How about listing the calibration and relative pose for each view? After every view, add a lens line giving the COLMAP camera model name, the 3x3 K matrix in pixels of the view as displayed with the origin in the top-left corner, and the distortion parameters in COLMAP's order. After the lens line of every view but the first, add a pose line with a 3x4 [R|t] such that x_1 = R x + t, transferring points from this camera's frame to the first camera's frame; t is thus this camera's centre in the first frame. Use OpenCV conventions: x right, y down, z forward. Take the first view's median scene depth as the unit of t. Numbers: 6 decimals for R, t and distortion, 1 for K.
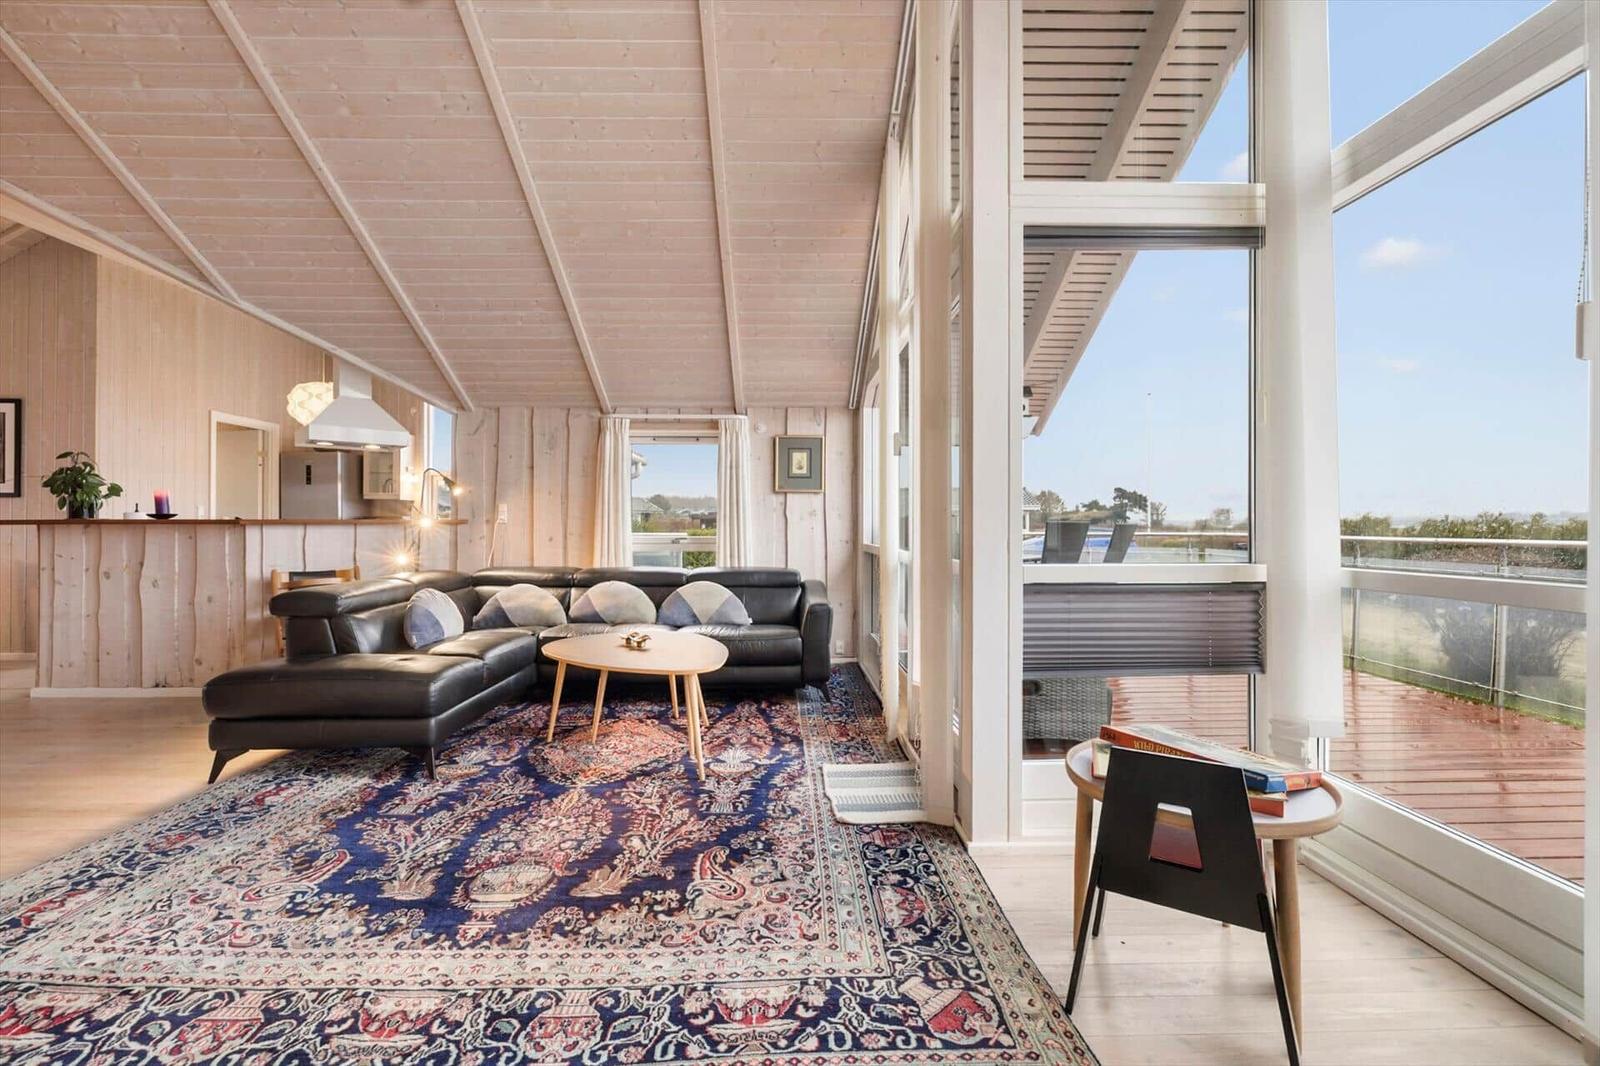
lens RADIAL K [[682.4, 0, 798.3], [0, 682.4, 526.8], [0, 0, 1]] dist [-0.002414, -0.000370]
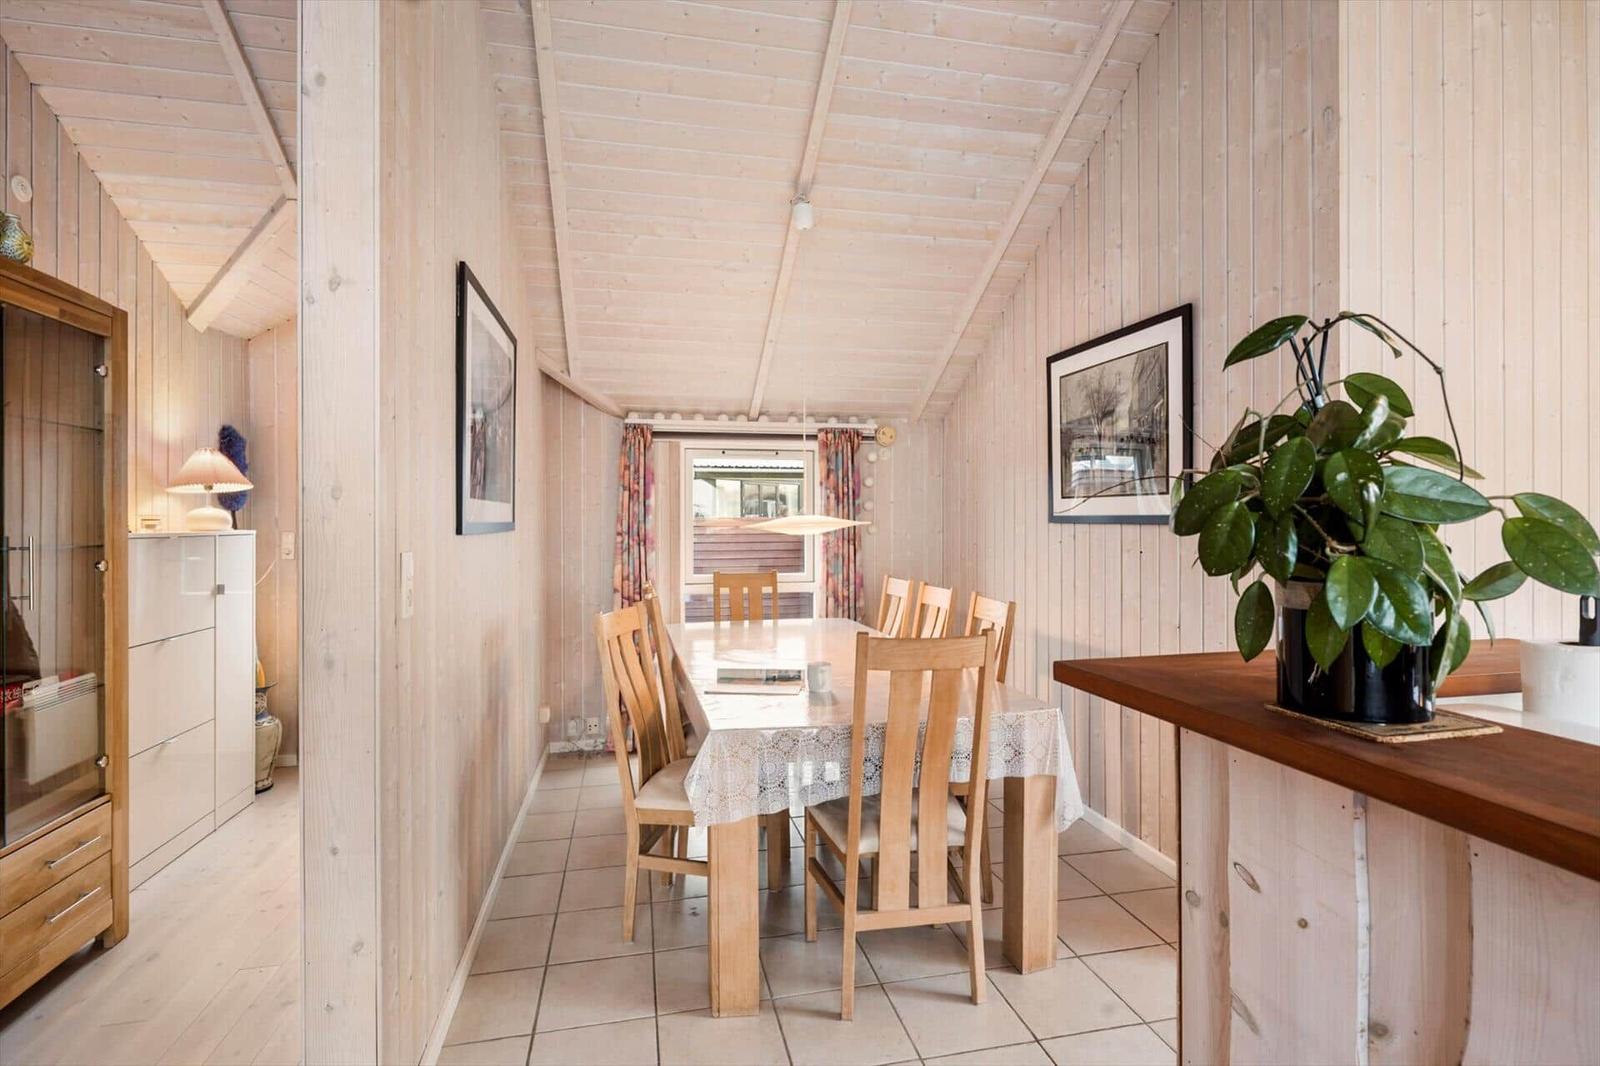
lens RADIAL K [[768.6, 0, 800.9], [0, 768.6, 523.7], [0, 0, 1]] dist [-0.003441, -0.000349]
pose [[0.191524, -0.000313, -0.981488, -0.891024], [0.010350, 0.999945, 0.001701, -0.060763], [0.981433, -0.010484, 0.191517, 0.829565]]
